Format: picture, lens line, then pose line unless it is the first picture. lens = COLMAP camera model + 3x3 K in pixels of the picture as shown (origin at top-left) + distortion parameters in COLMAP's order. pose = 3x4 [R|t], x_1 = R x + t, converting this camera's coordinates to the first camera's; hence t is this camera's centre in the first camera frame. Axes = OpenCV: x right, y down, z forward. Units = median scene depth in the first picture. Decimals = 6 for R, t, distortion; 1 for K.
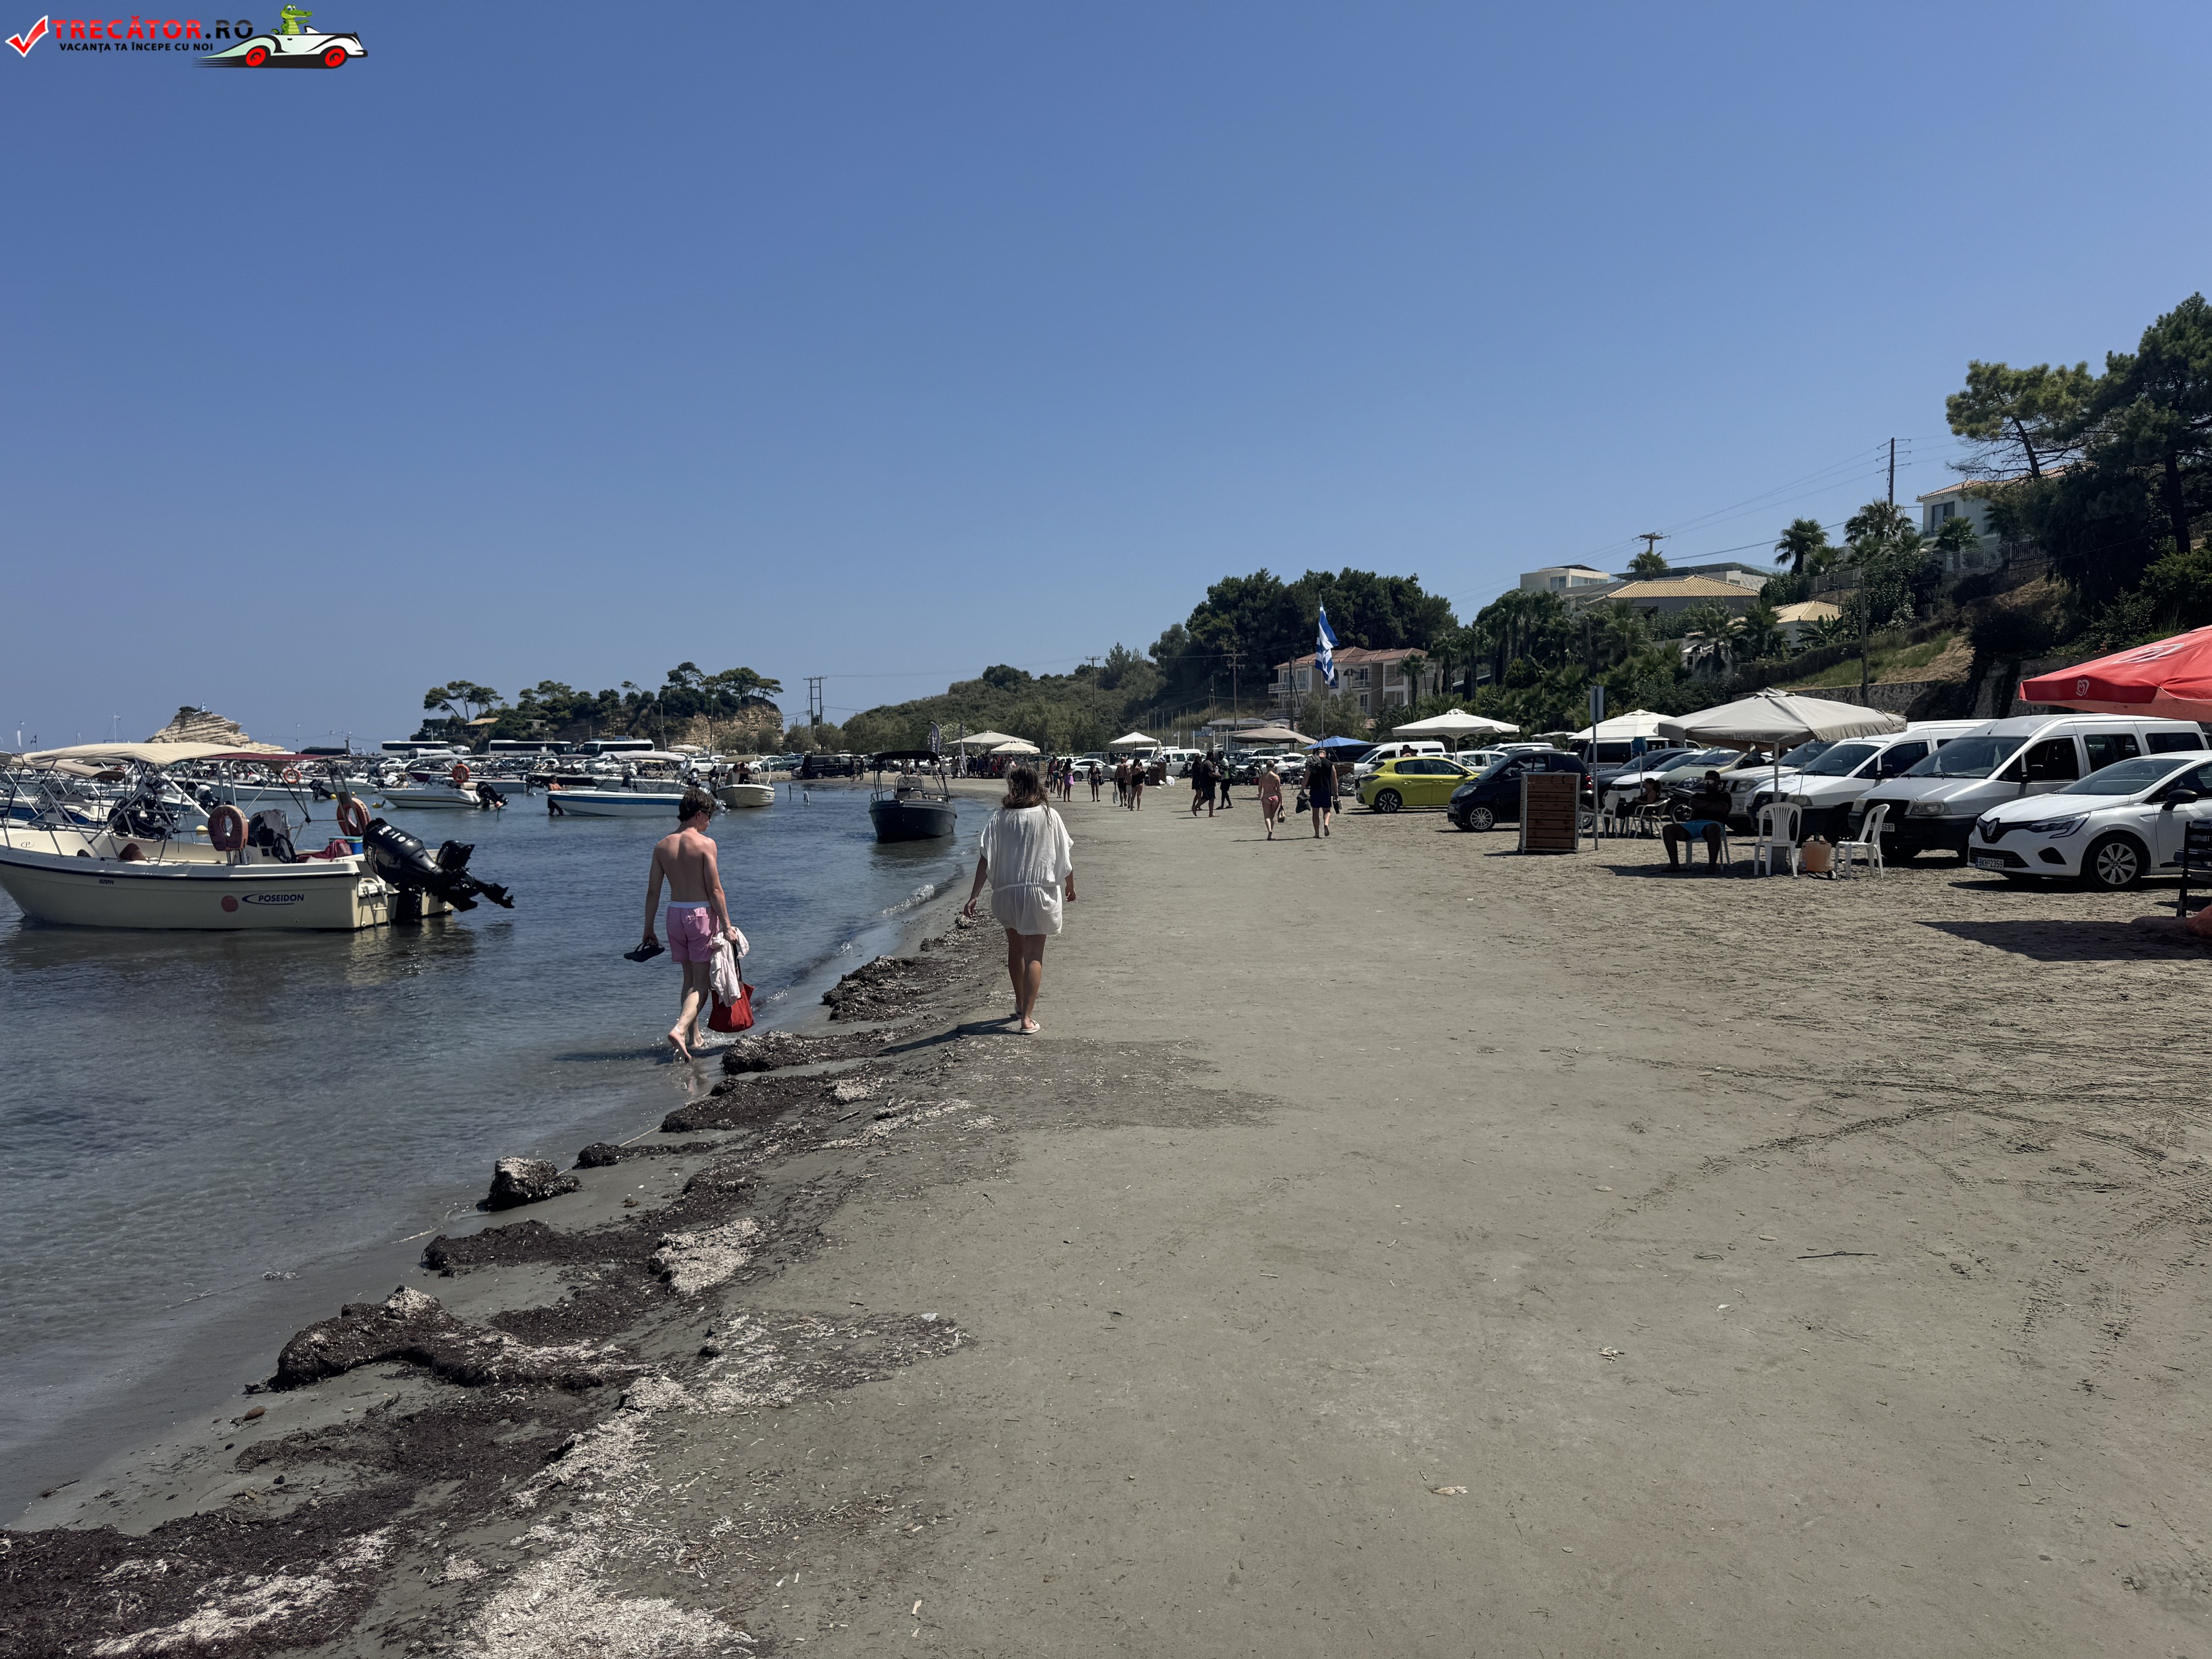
lens RADIAL K [[1581.3, 0, 1079.7], [0, 1581.3, 860.2], [0, 0, 1]] dist [0.149322, -0.258438]
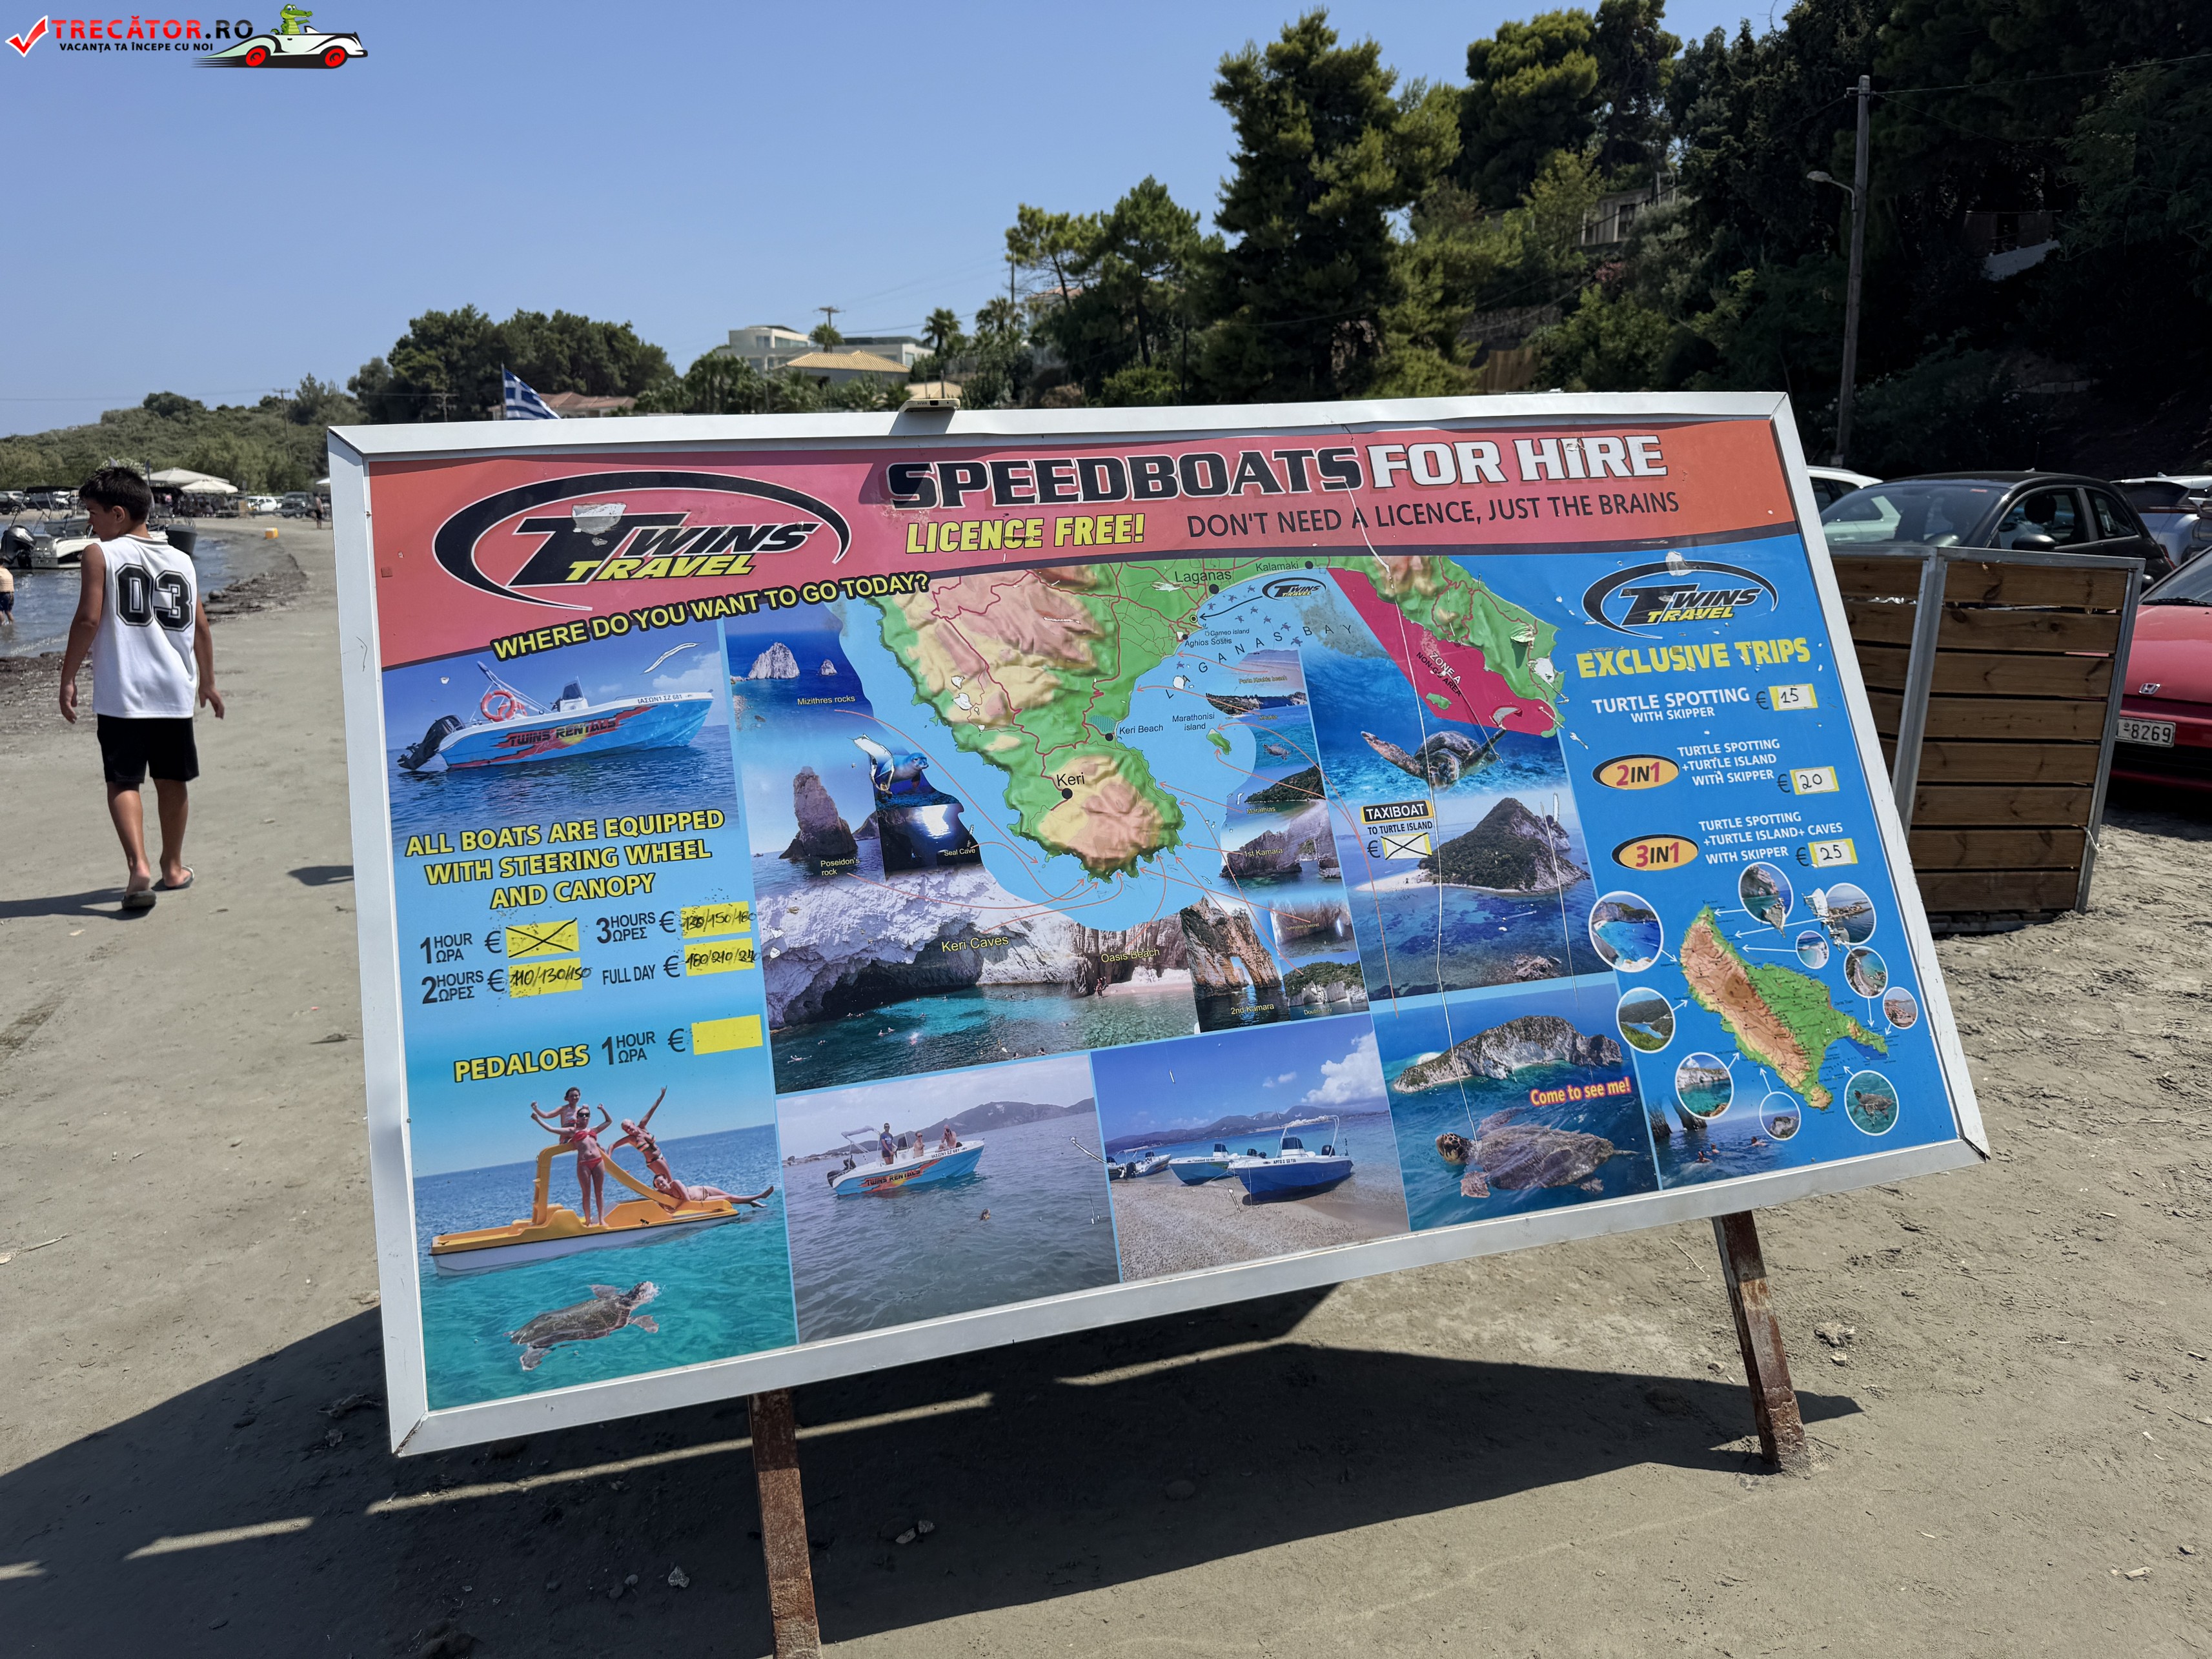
lens RADIAL K [[1662.7, 0, 1106.0], [0, 1662.7, 829.5], [0, 0, 1]] dist [0.048455, -0.085252]
pose [[0.895612, -0.070304, 0.439246, -0.008042], [0.014765, 0.991586, 0.128605, 0.008731], [-0.444592, -0.108695, 0.889114, -0.114599]]
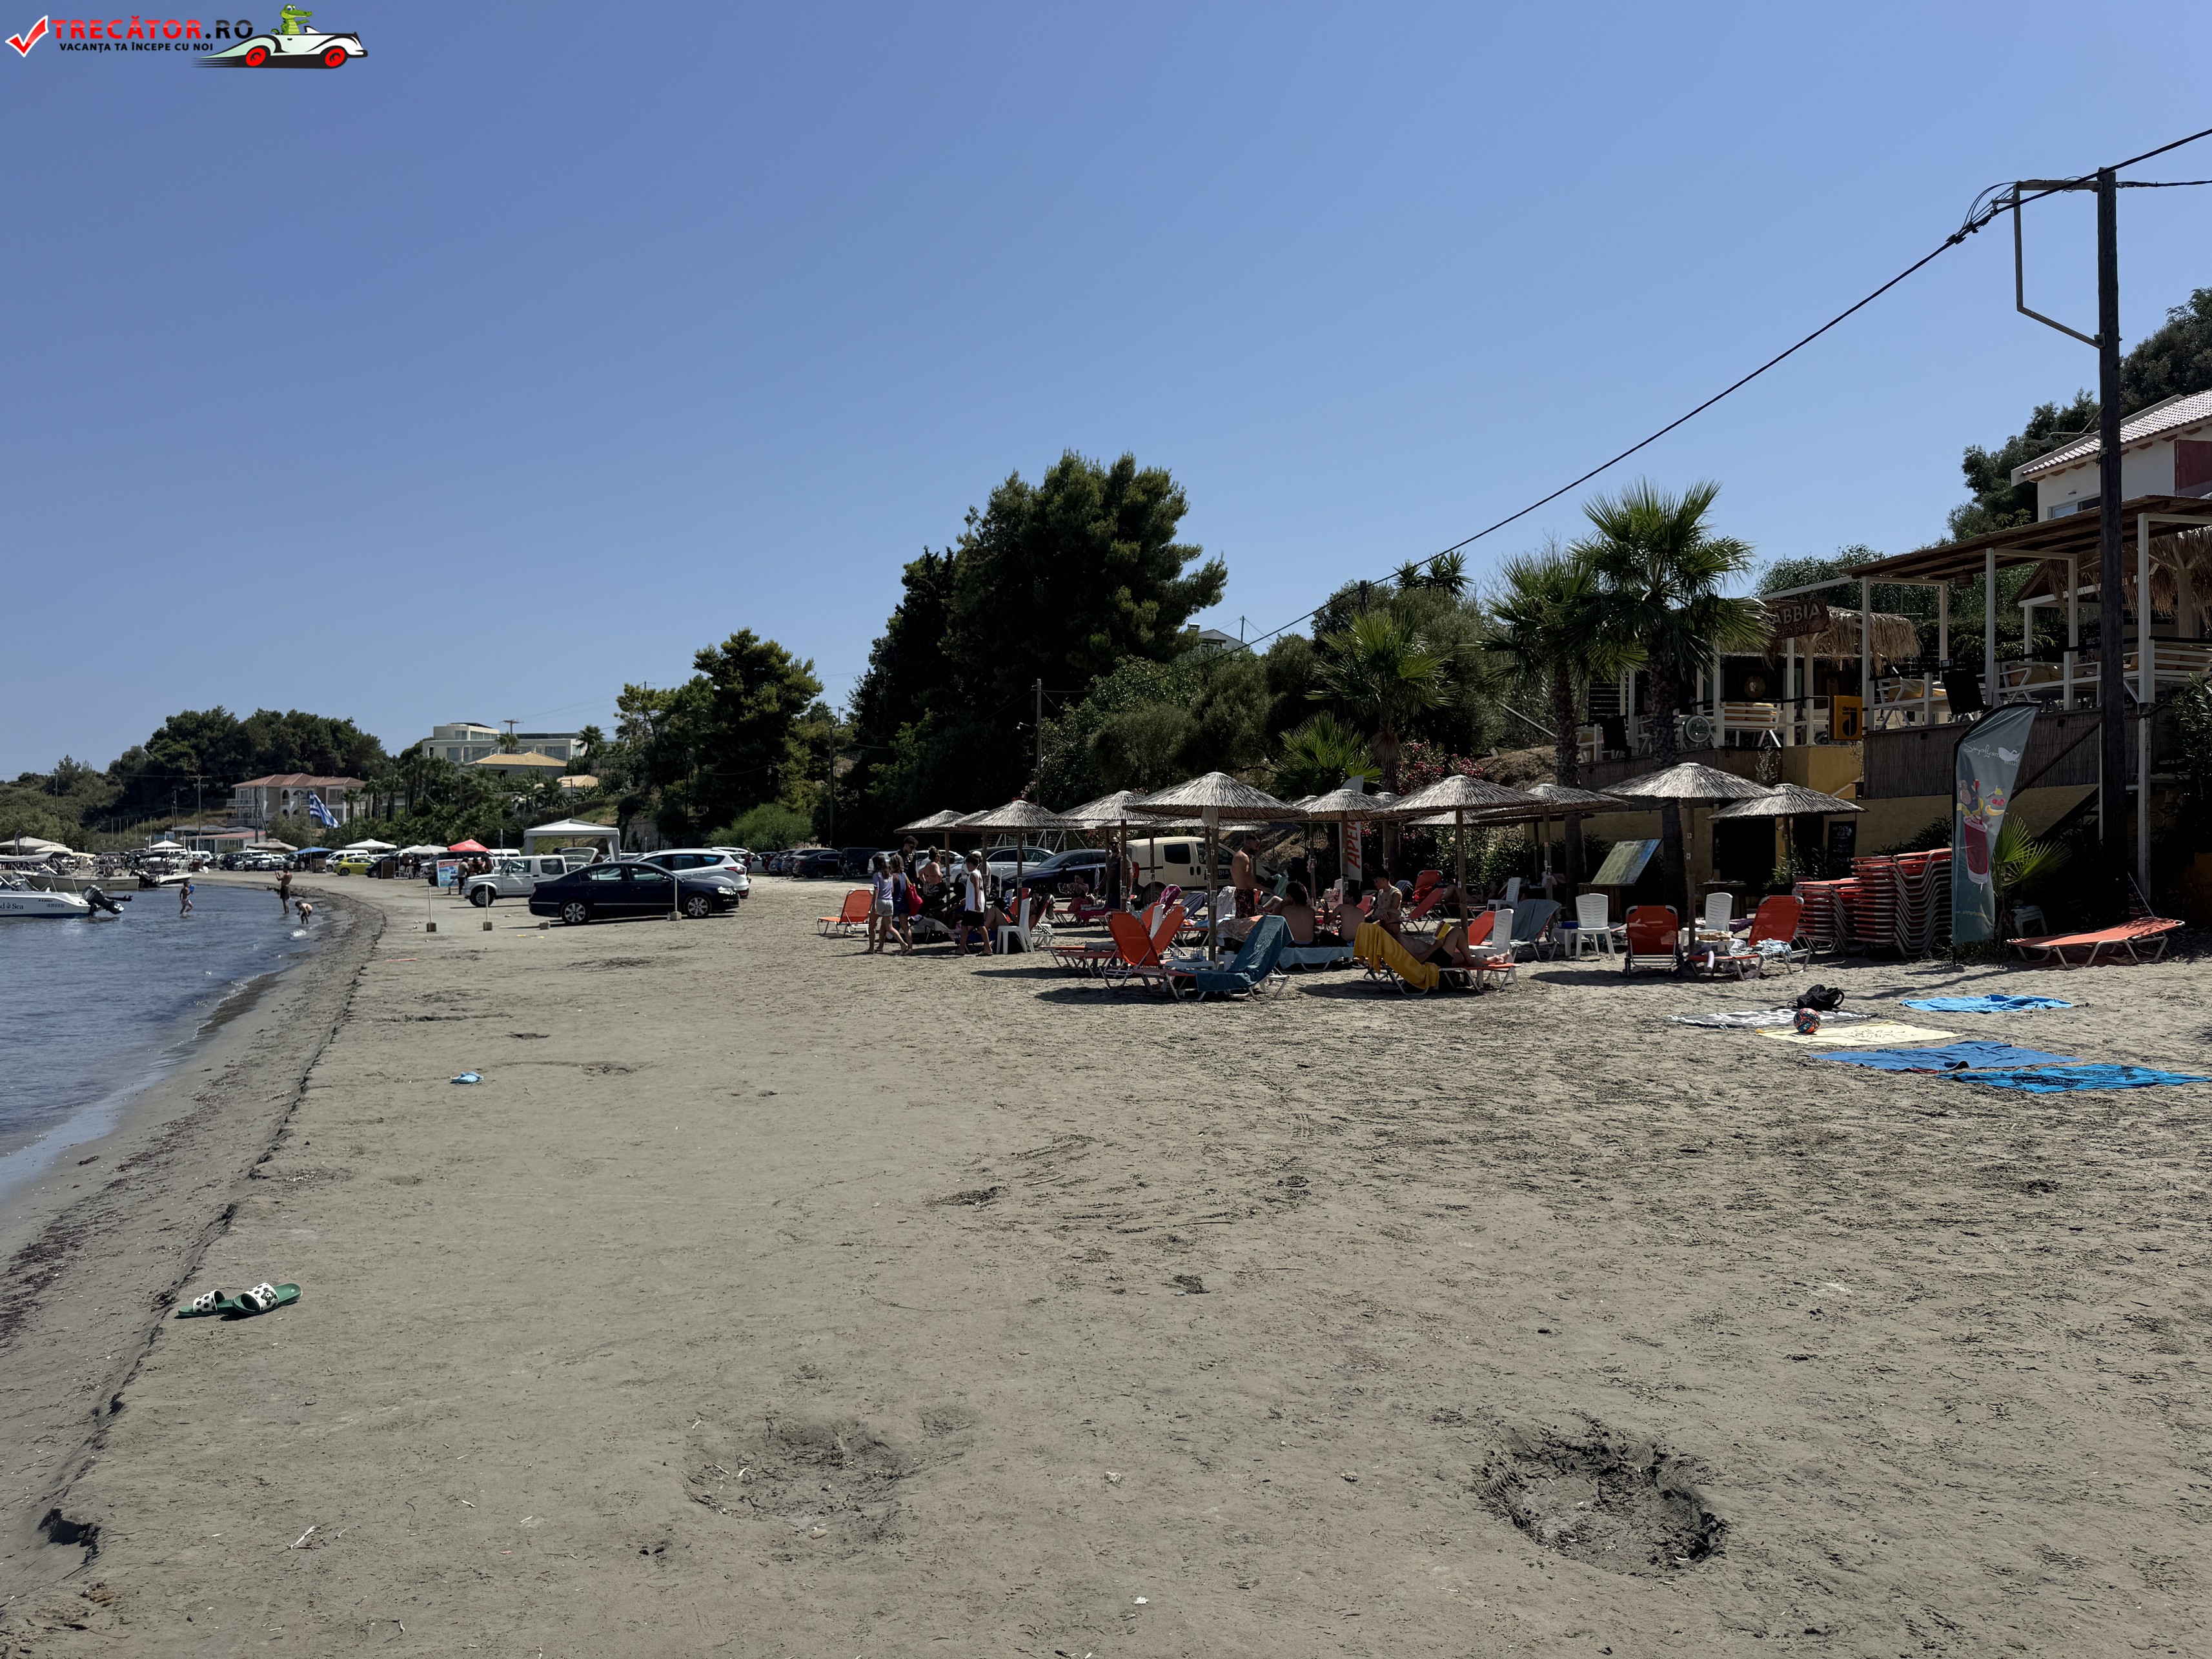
lens RADIAL K [[1560.0, 0, 1125.9], [0, 1560.0, 822.1], [0, 0, 1]] dist [0.021836, -0.026016]
pose [[0.785573, 0.017573, 0.618519, -0.084289], [0.036436, 0.996548, -0.074590, 0.025361], [-0.617695, 0.081132, 0.782221, -0.393498]]
